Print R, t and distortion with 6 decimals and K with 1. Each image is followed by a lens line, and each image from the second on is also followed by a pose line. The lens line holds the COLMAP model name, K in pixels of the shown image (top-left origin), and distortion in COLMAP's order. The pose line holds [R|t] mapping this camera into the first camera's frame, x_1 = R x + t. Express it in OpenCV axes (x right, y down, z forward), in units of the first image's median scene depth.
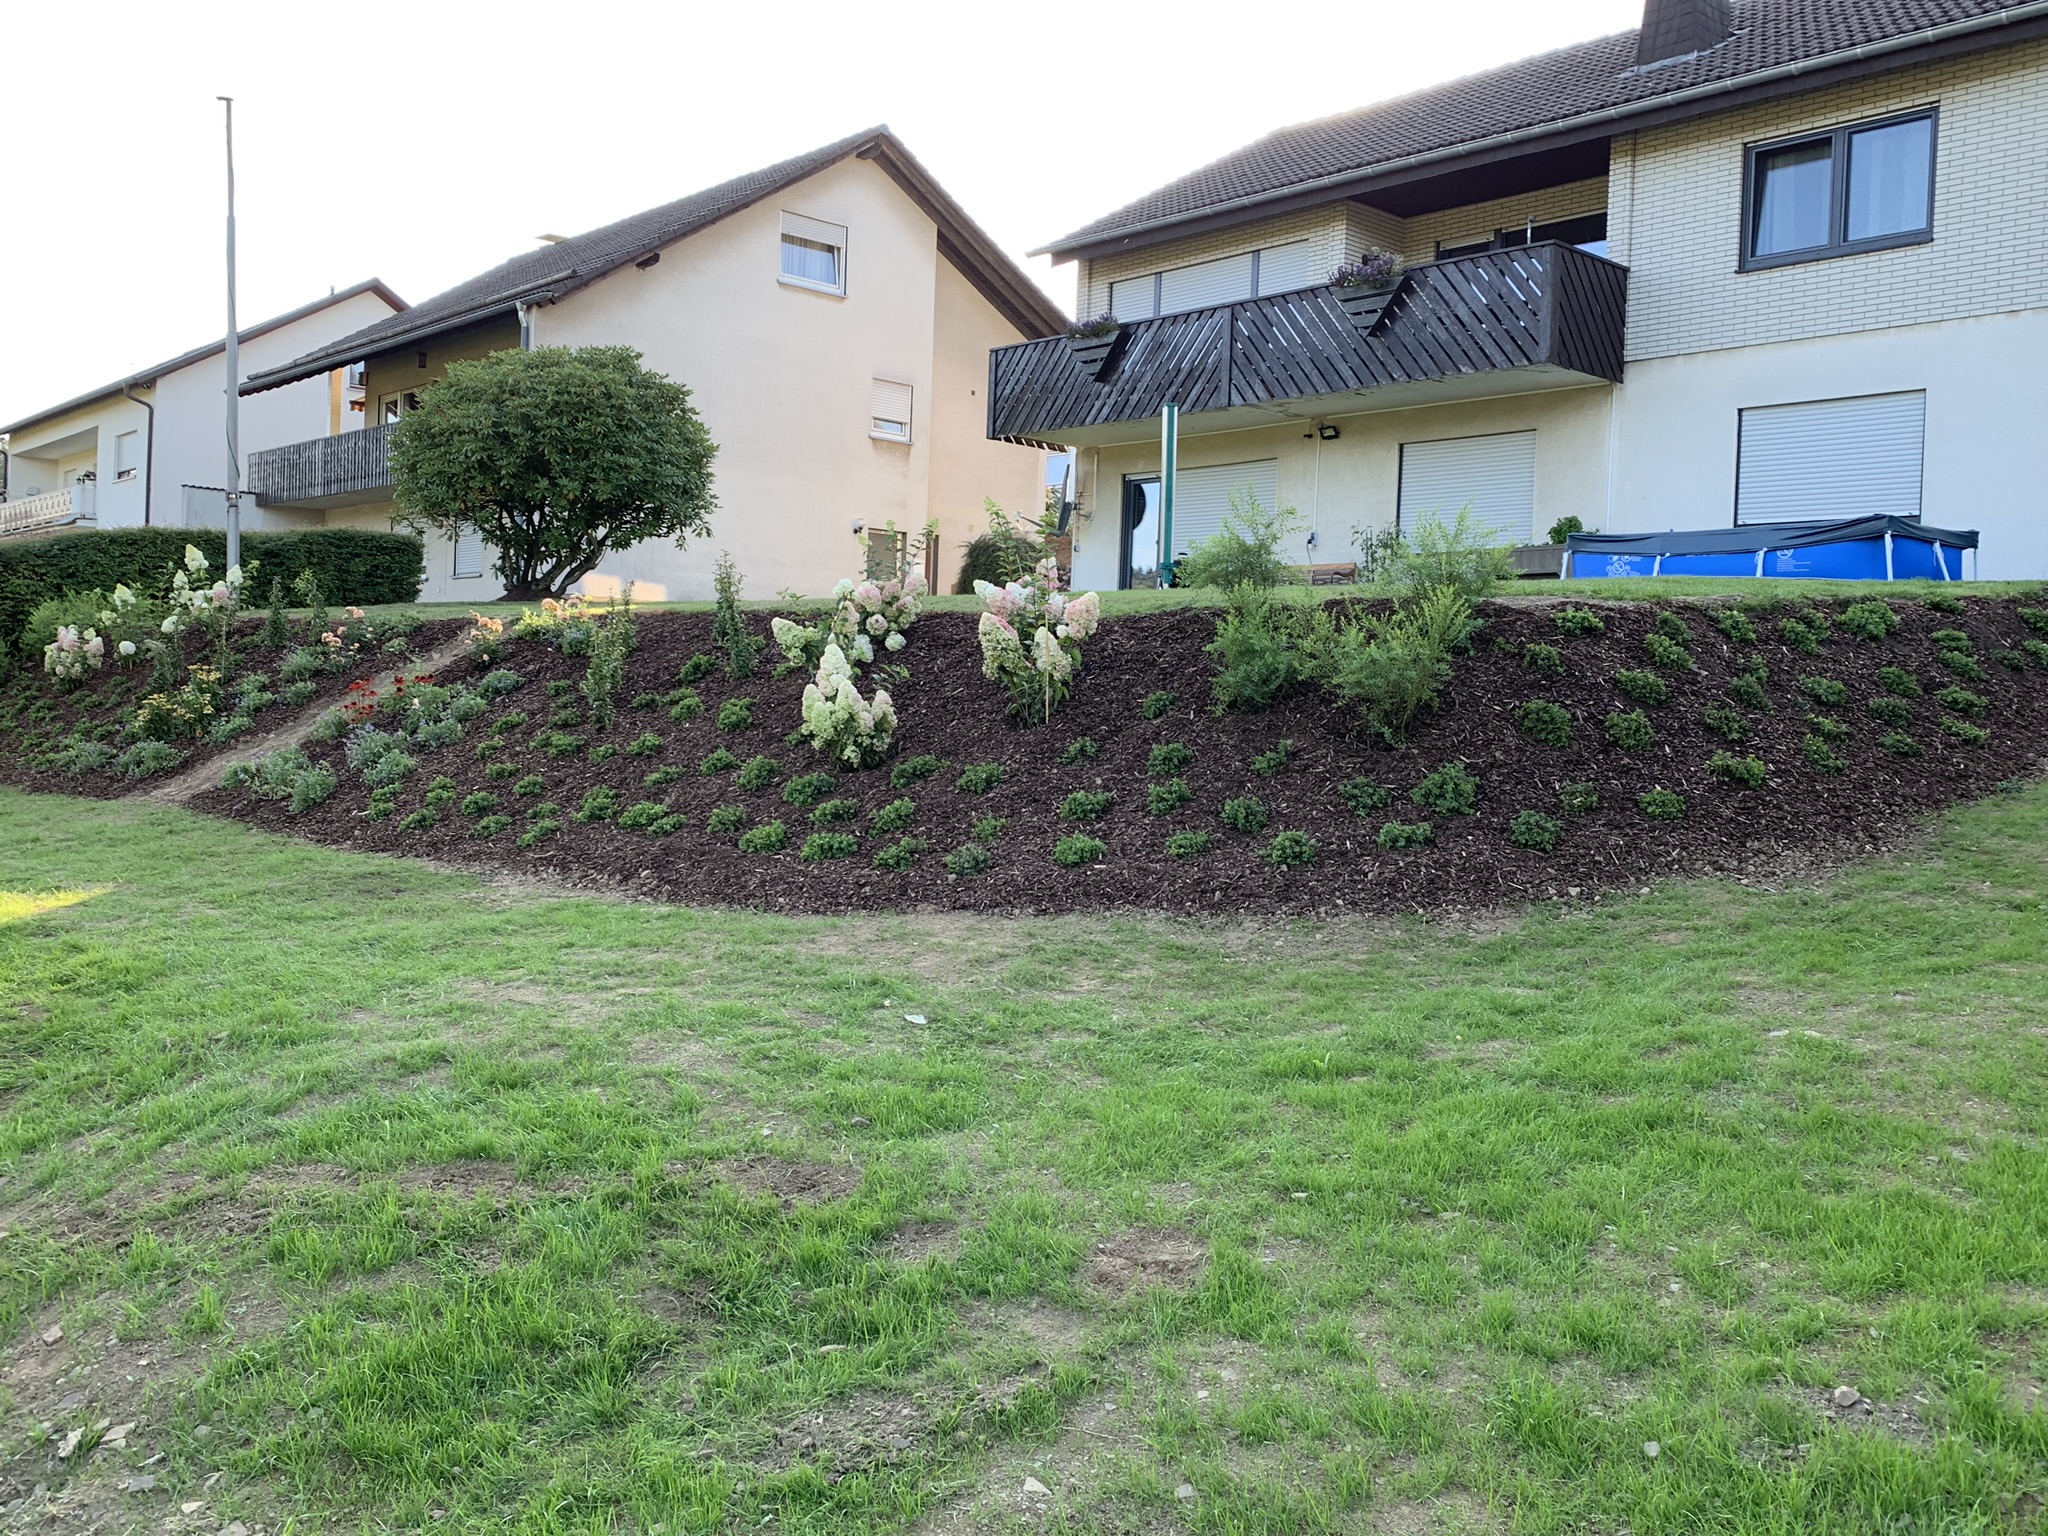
lens RADIAL K [[1763.2, 0, 1023.6], [0, 1763.2, 739.8], [0, 0, 1]] dist [0.130215, -0.298354]
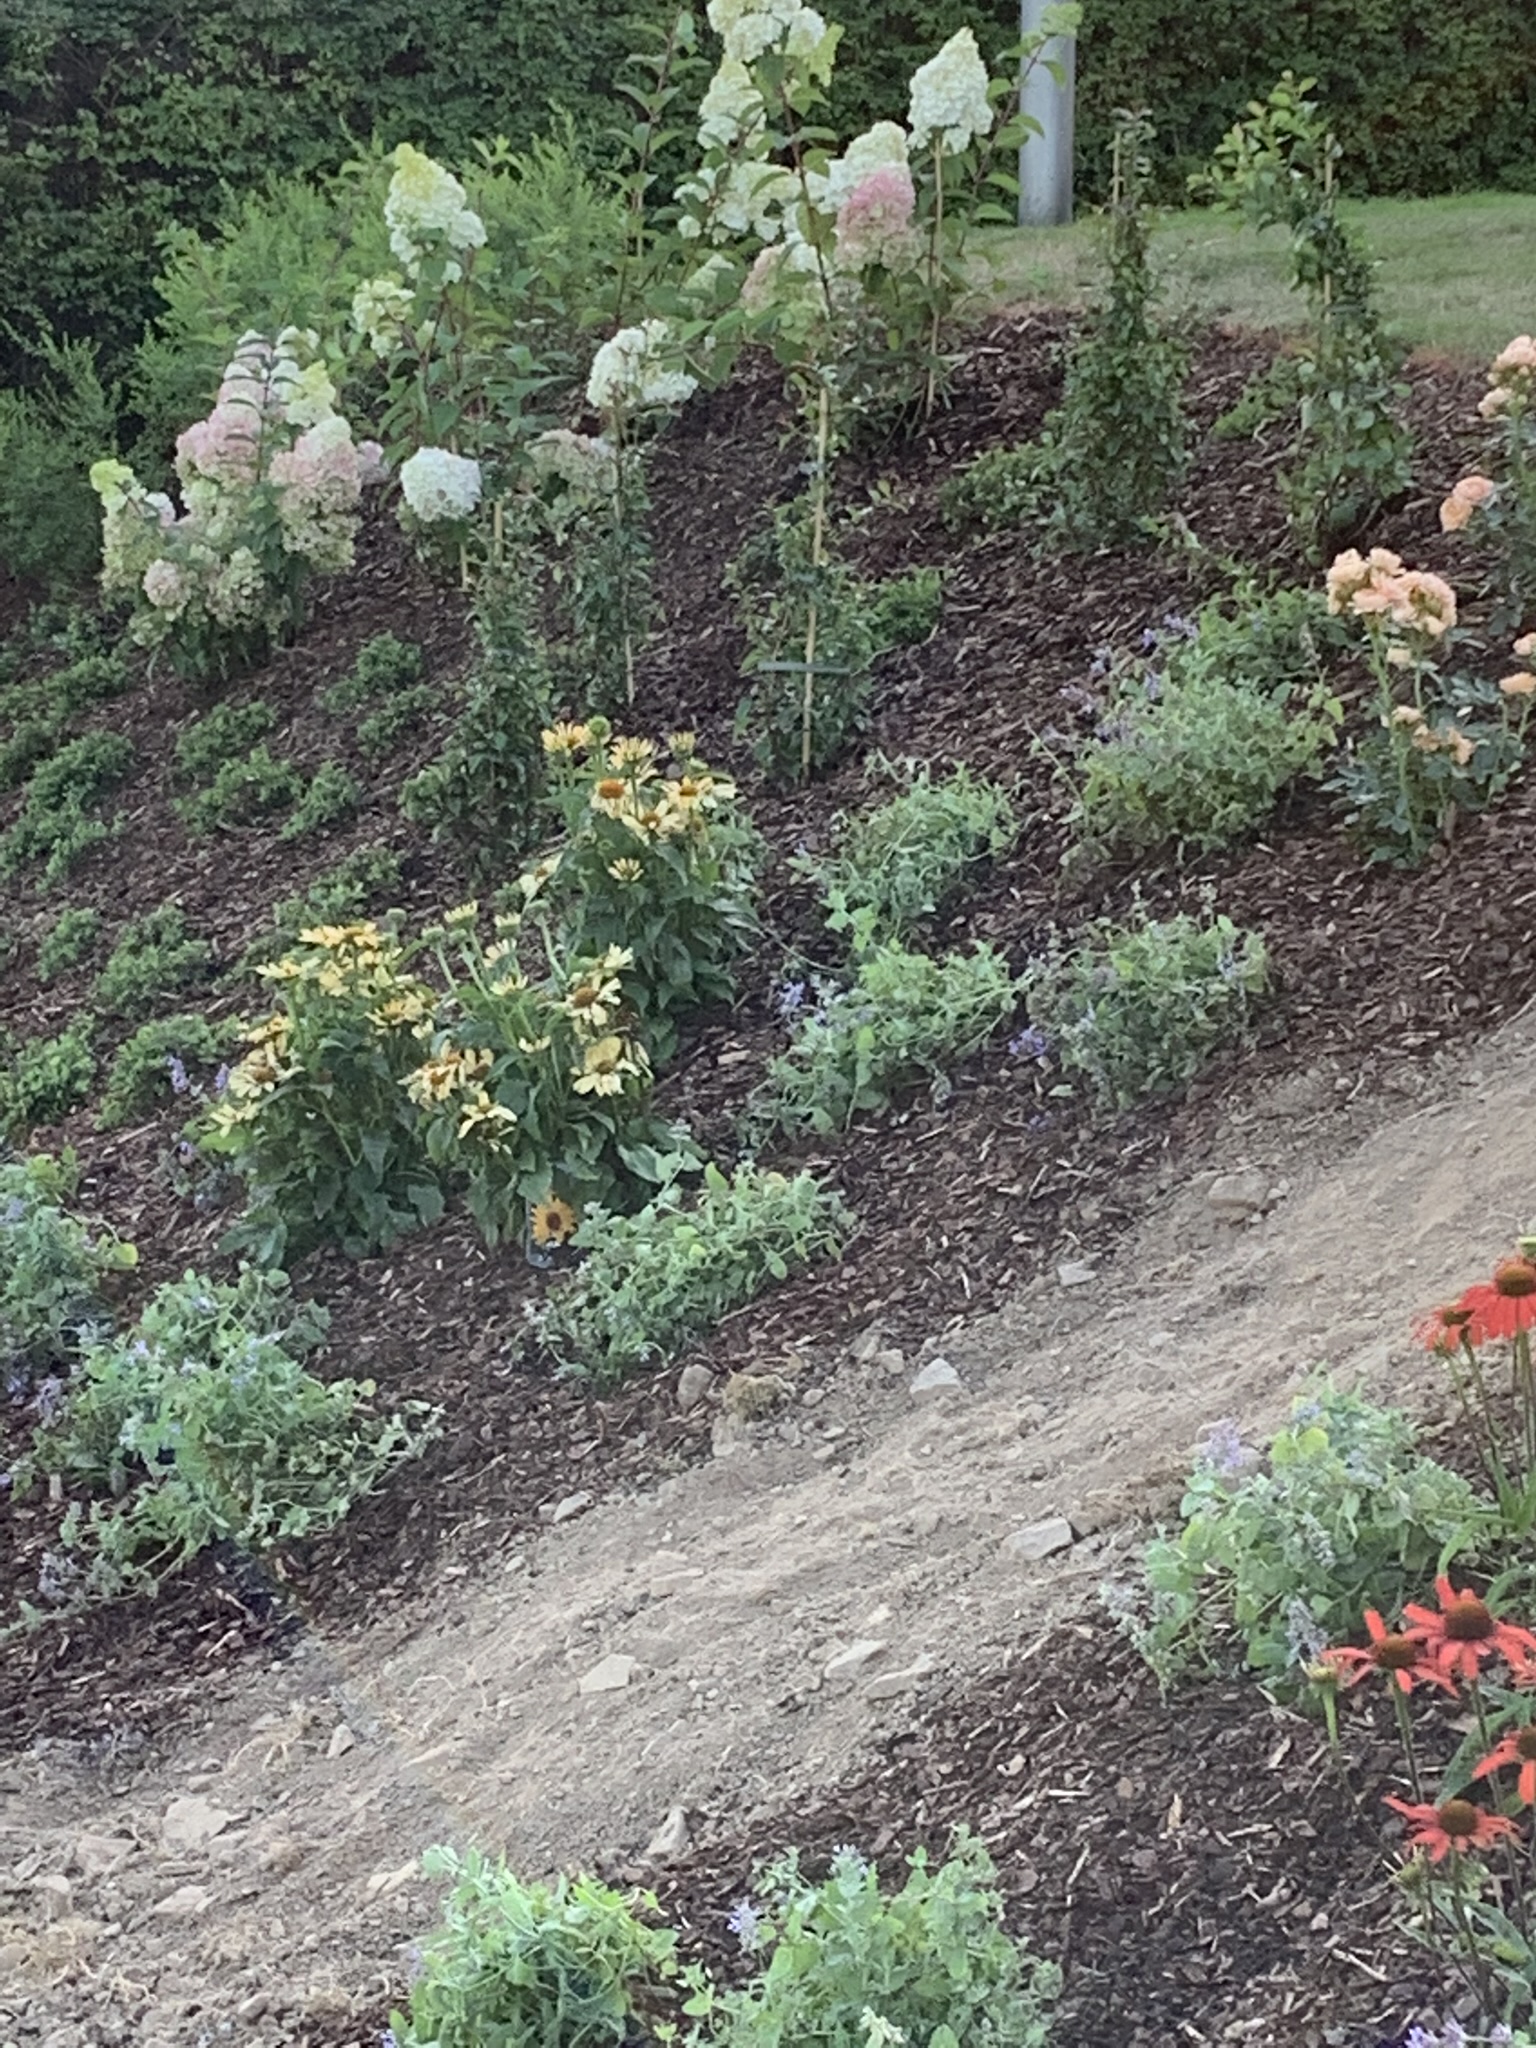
lens RADIAL K [[5497.3, 0, 768.0], [0, 5497.3, 1024.0], [0, 0, 1]] dist [0.145922, 0.065818]
pose [[0.875478, 0.068129, -0.478432, -0.286999], [-0.019486, 0.994184, 0.105915, -0.089034], [0.482865, -0.083403, 0.871714, 0.775239]]
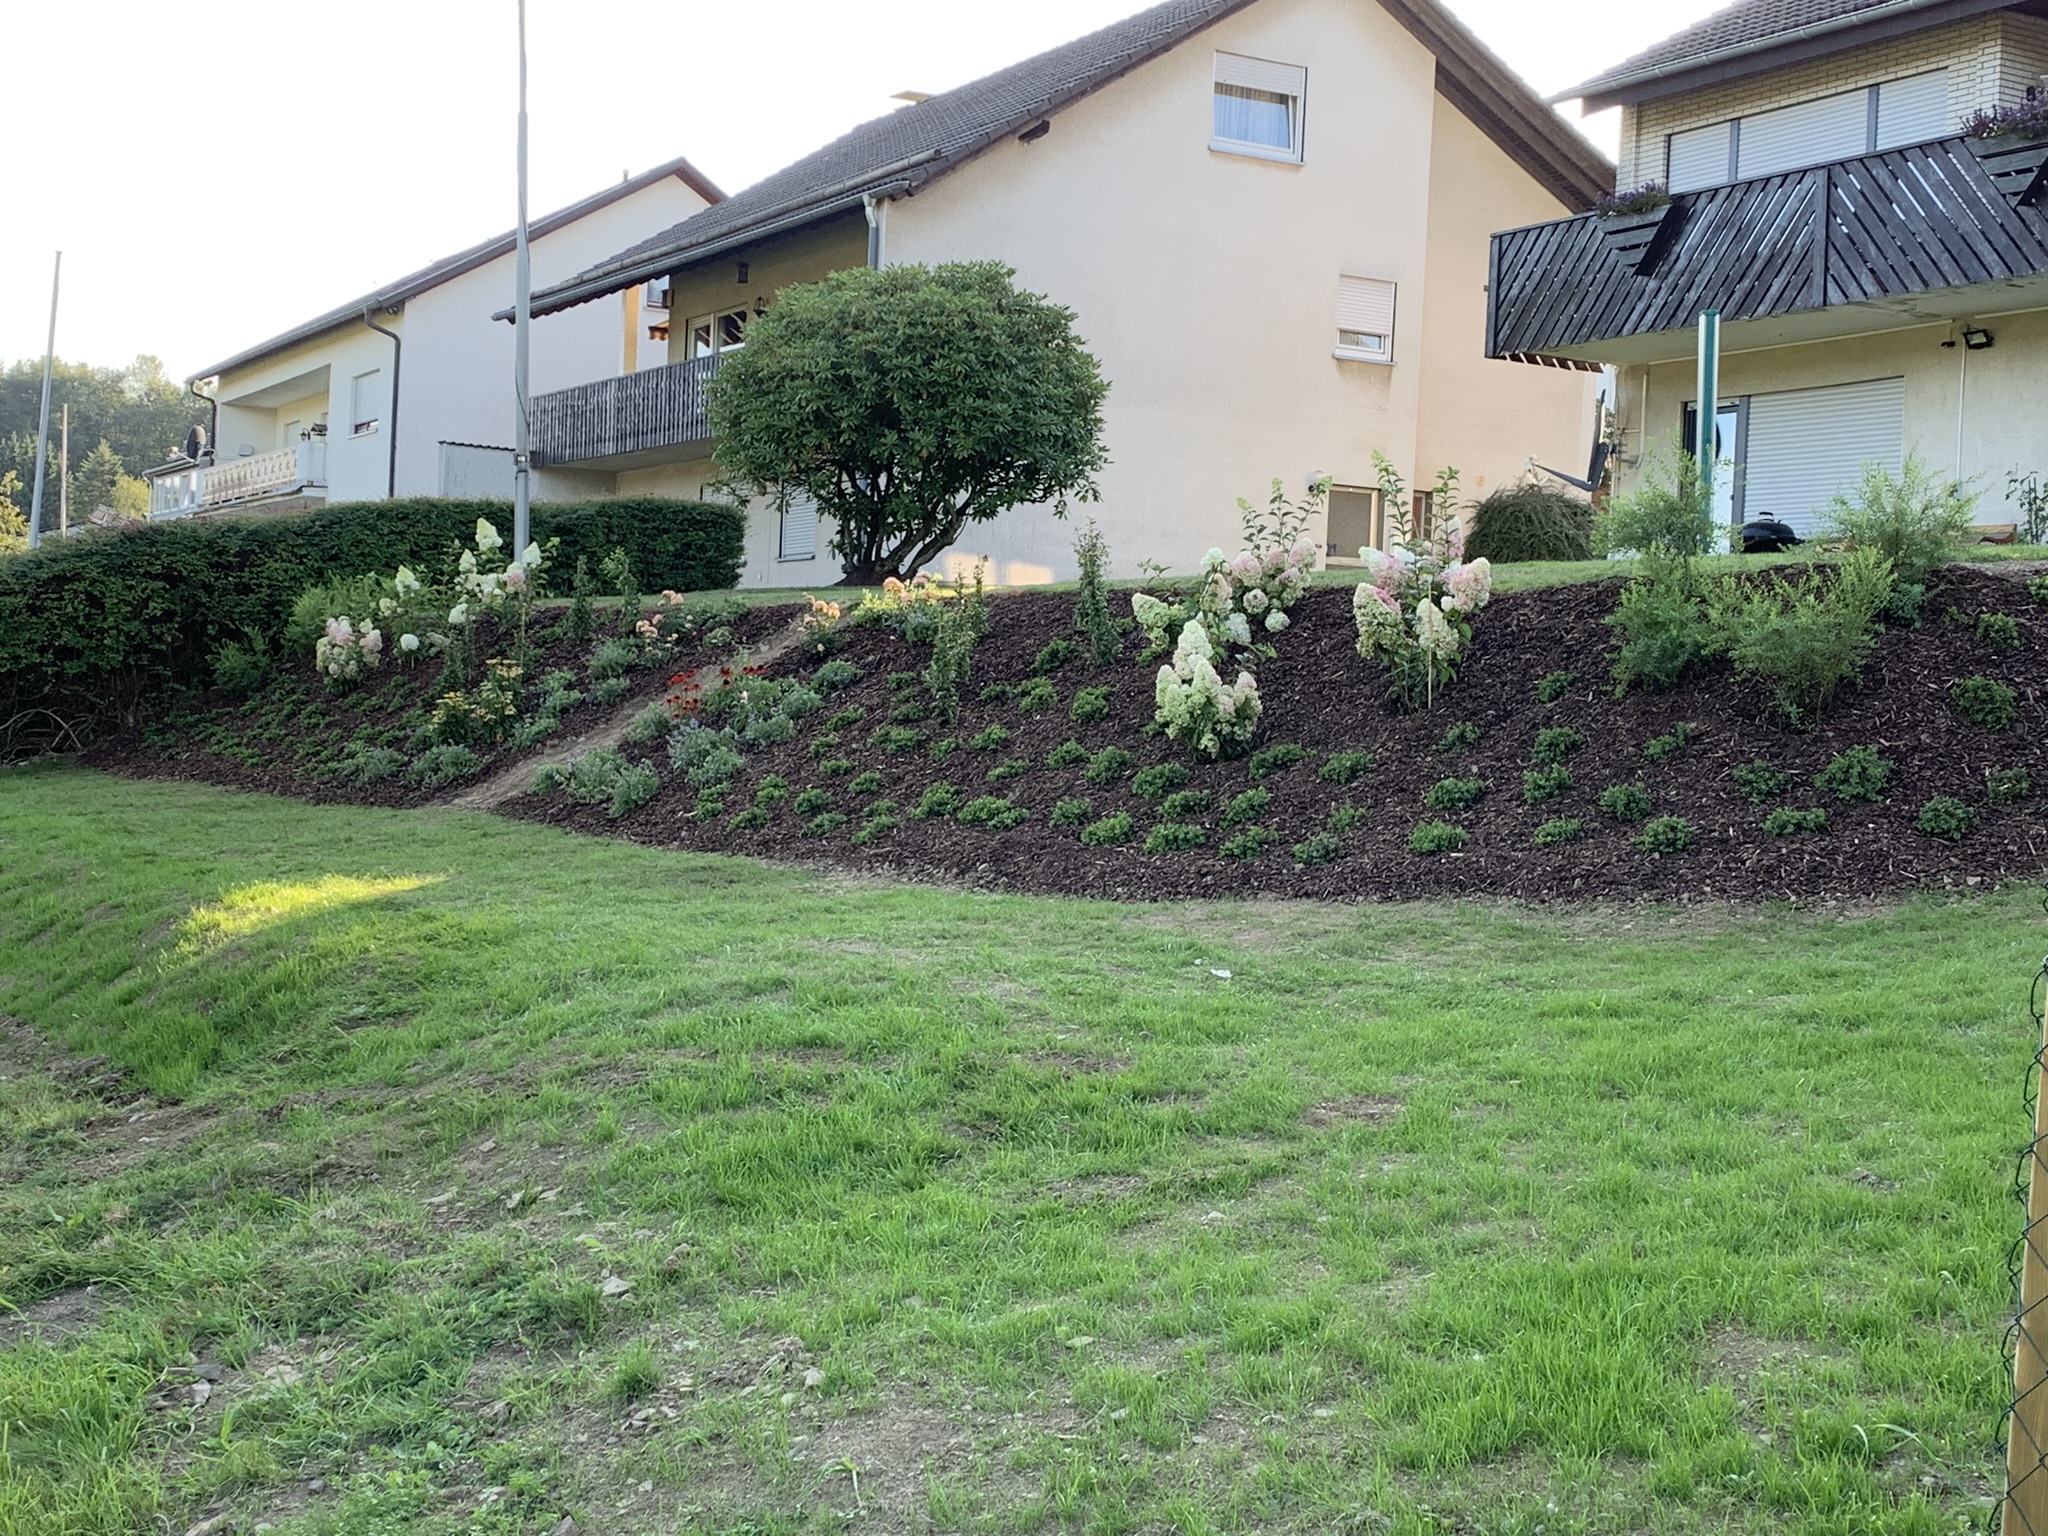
lens RADIAL K [[2665.3, 0, 1020.3], [0, 2665.3, 710.4], [0, 0, 1]] dist [0.246903, -0.910271]
pose [[0.976664, 0.004557, -0.214724, 0.077750], [-0.011924, 0.999383, -0.033029, 0.029362], [0.214441, 0.034818, 0.976116, -0.266559]]
